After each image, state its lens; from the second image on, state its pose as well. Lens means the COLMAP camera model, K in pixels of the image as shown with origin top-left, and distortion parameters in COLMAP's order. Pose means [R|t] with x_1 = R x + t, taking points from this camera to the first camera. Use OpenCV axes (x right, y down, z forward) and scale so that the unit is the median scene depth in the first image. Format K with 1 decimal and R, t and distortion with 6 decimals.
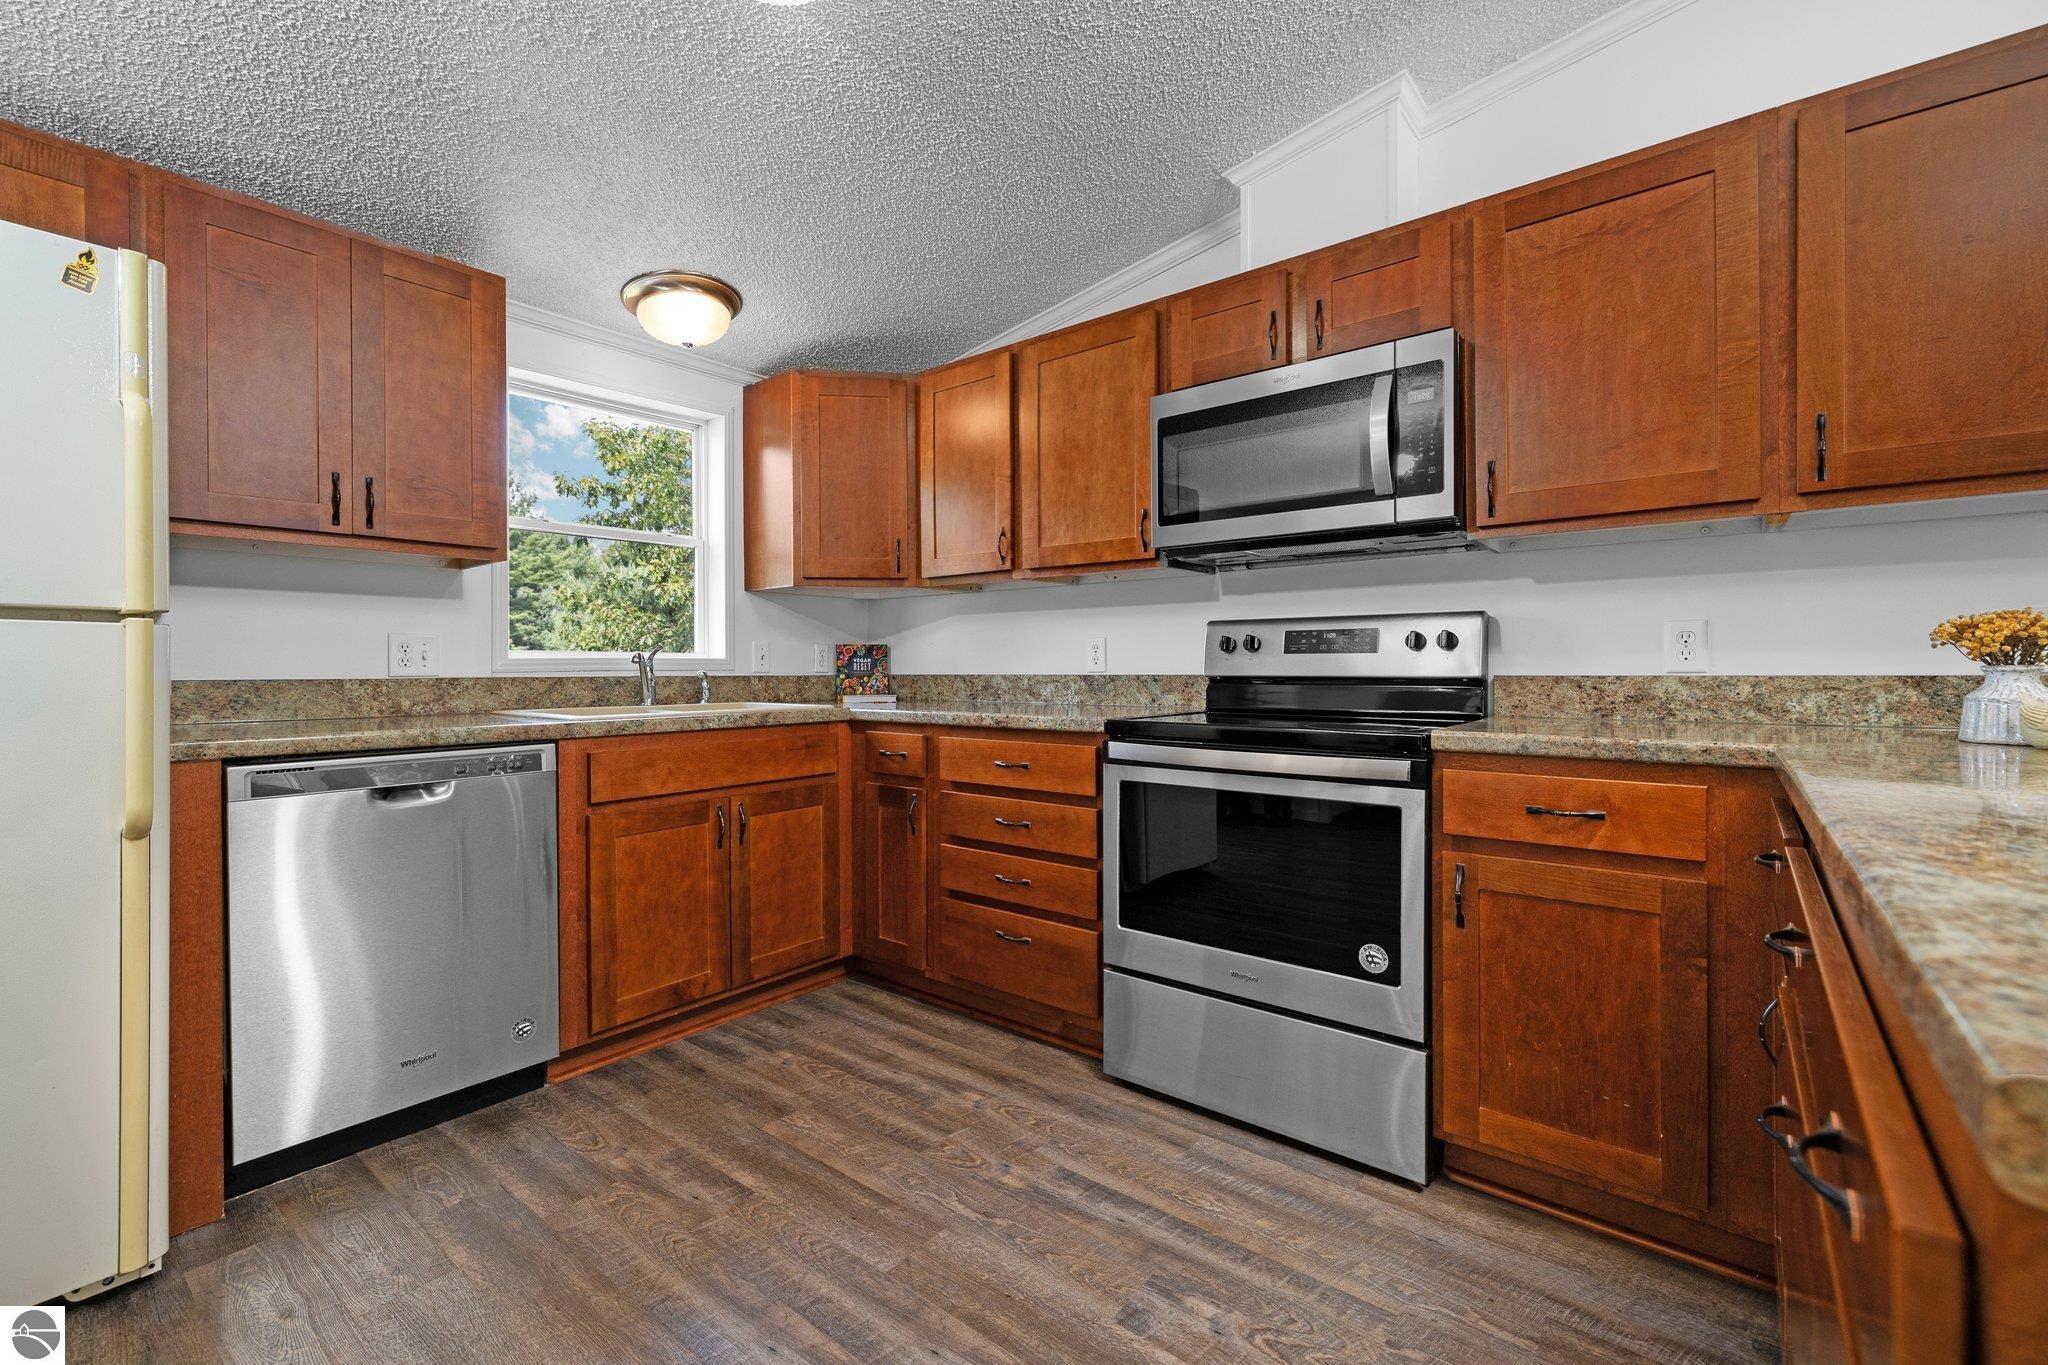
lens RADIAL K [[861.9, 0, 1019.9], [0, 861.9, 674.4], [0, 0, 1]] dist [-0.002698, 0.000382]
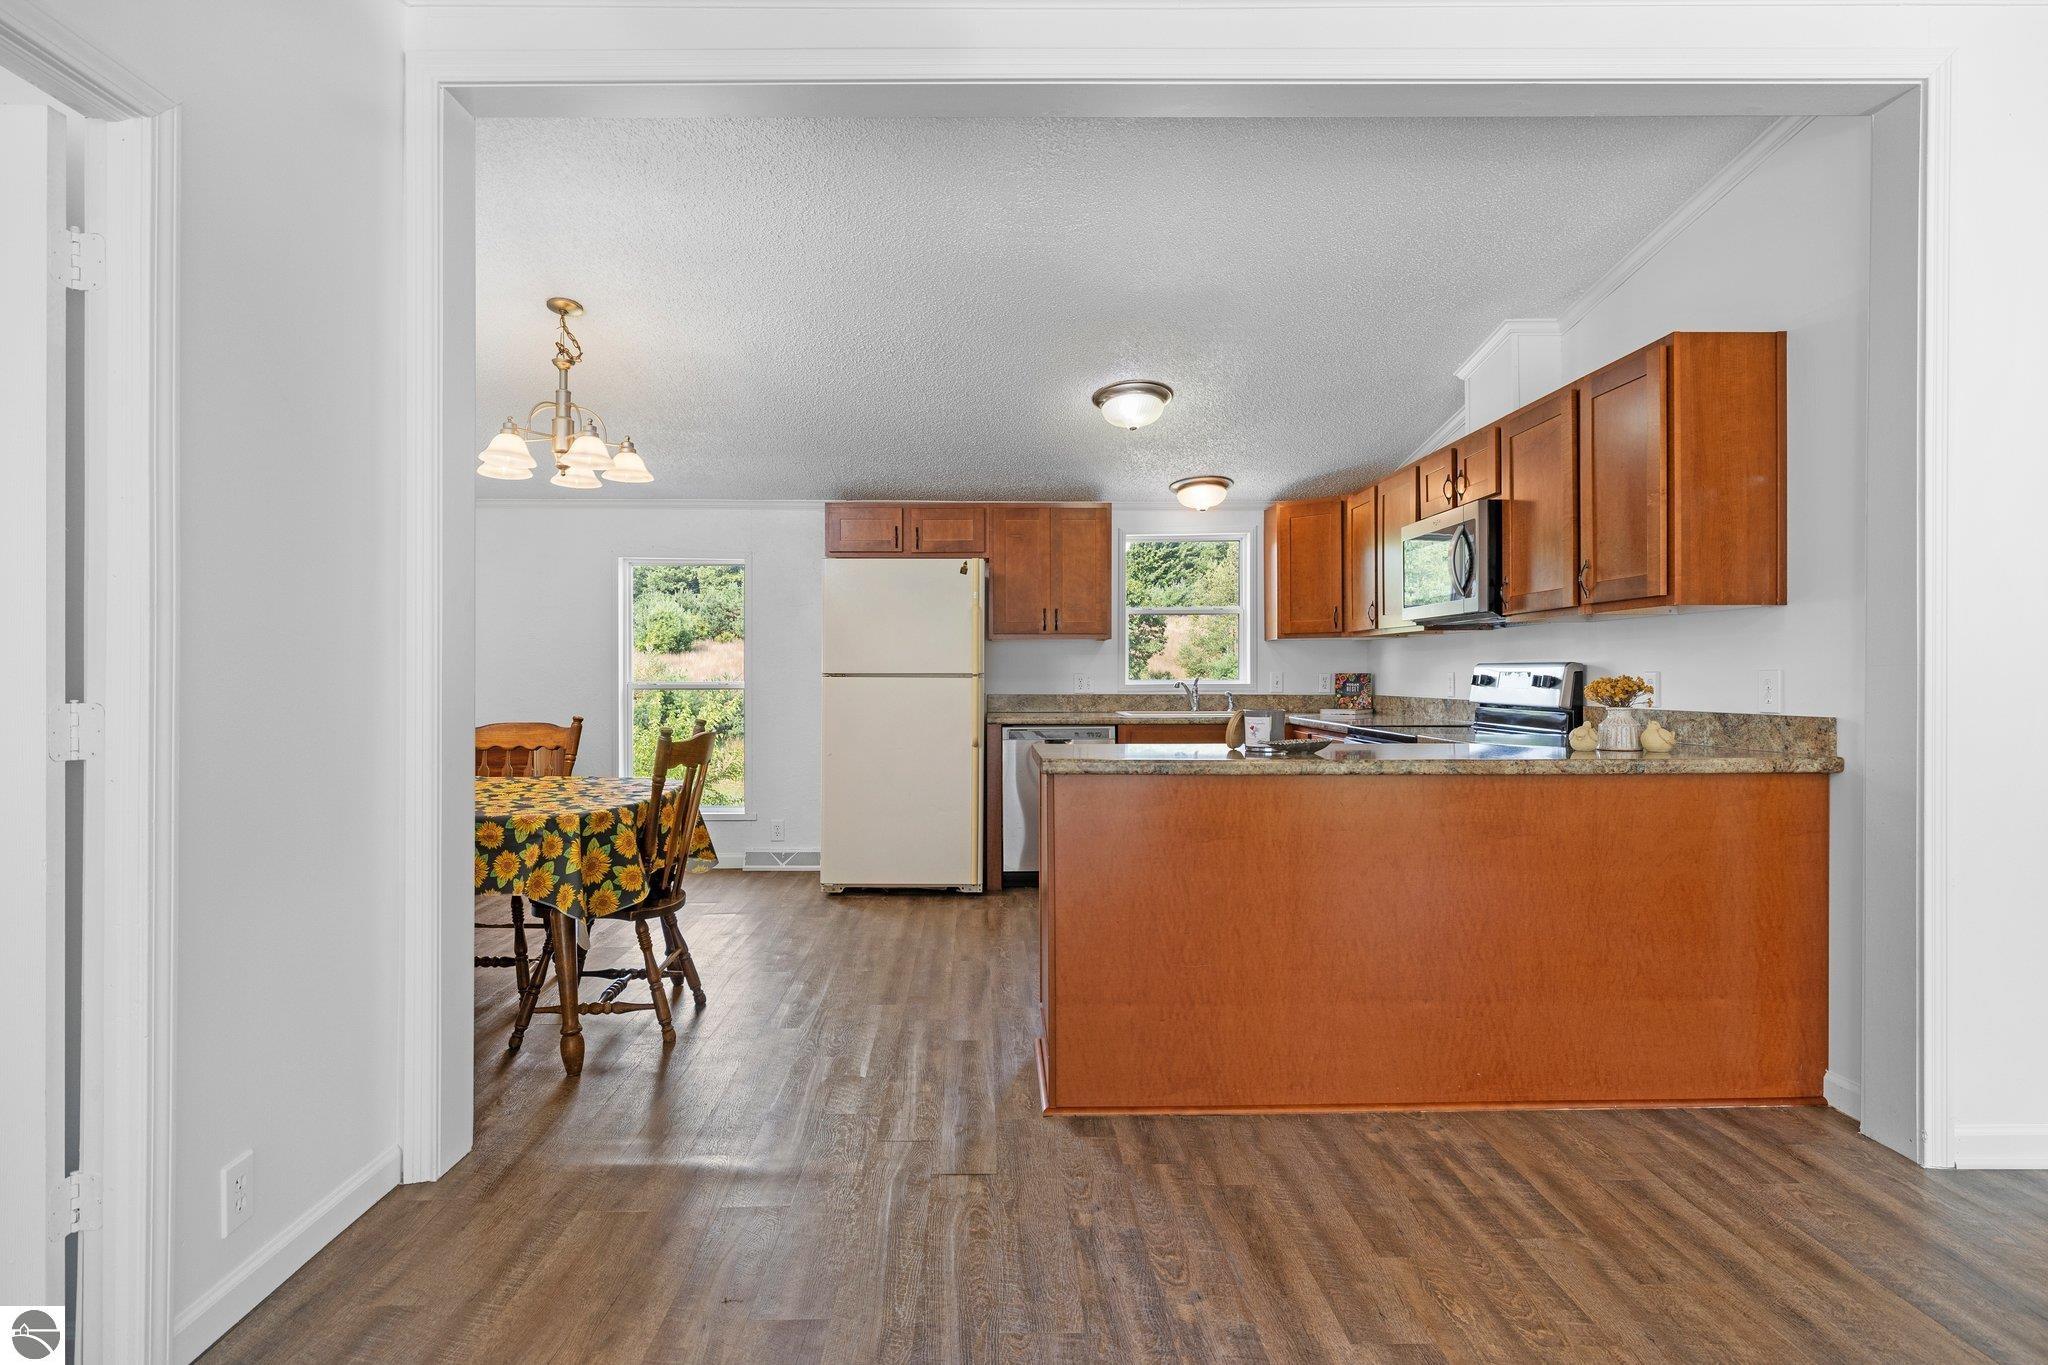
lens RADIAL K [[1106.4, 0, 1003.9], [0, 1106.4, 673.2], [0, 0, 1]] dist [0.005913, -0.000648]
pose [[0.640673, 0.002868, -0.767809, 1.323845], [-0.007693, 0.999967, -0.002683, -0.040662], [0.767776, 0.007626, 0.640673, -0.933868]]
